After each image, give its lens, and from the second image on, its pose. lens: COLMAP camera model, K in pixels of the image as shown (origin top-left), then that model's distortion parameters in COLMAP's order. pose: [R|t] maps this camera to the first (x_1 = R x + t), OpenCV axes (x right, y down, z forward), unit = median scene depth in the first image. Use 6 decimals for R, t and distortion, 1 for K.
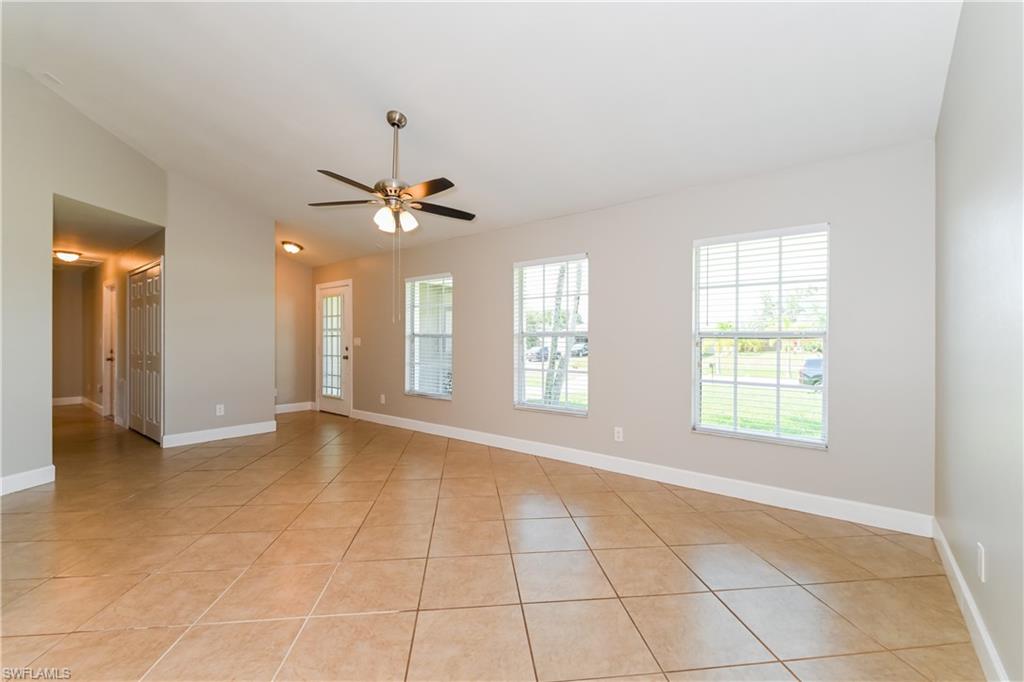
lens RADIAL K [[434.0, 0, 517.1], [0, 434.0, 337.5], [0, 0, 1]] dist [-0.012207, -0.000261]
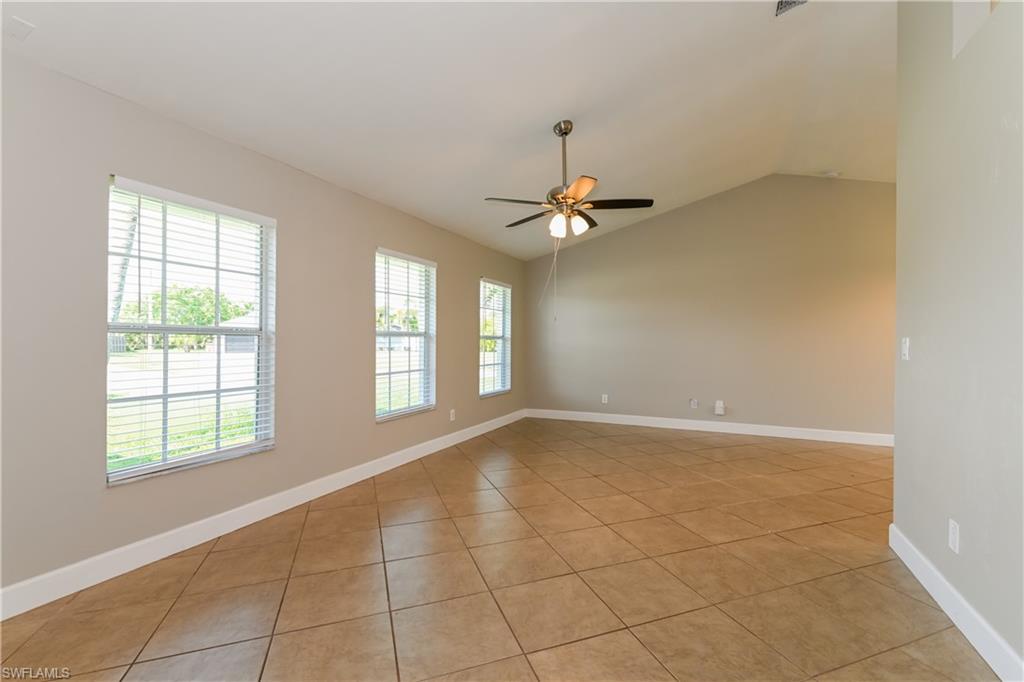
lens RADIAL K [[459.5, 0, 537.4], [0, 459.5, 342.2], [0, 0, 1]] dist [0.001151, 0.000007]
pose [[-0.277764, 0.006603, 0.960627, -1.251556], [0.006196, 0.999968, -0.005082, 0.019248], [-0.960629, 0.004540, -0.277796, 1.306662]]
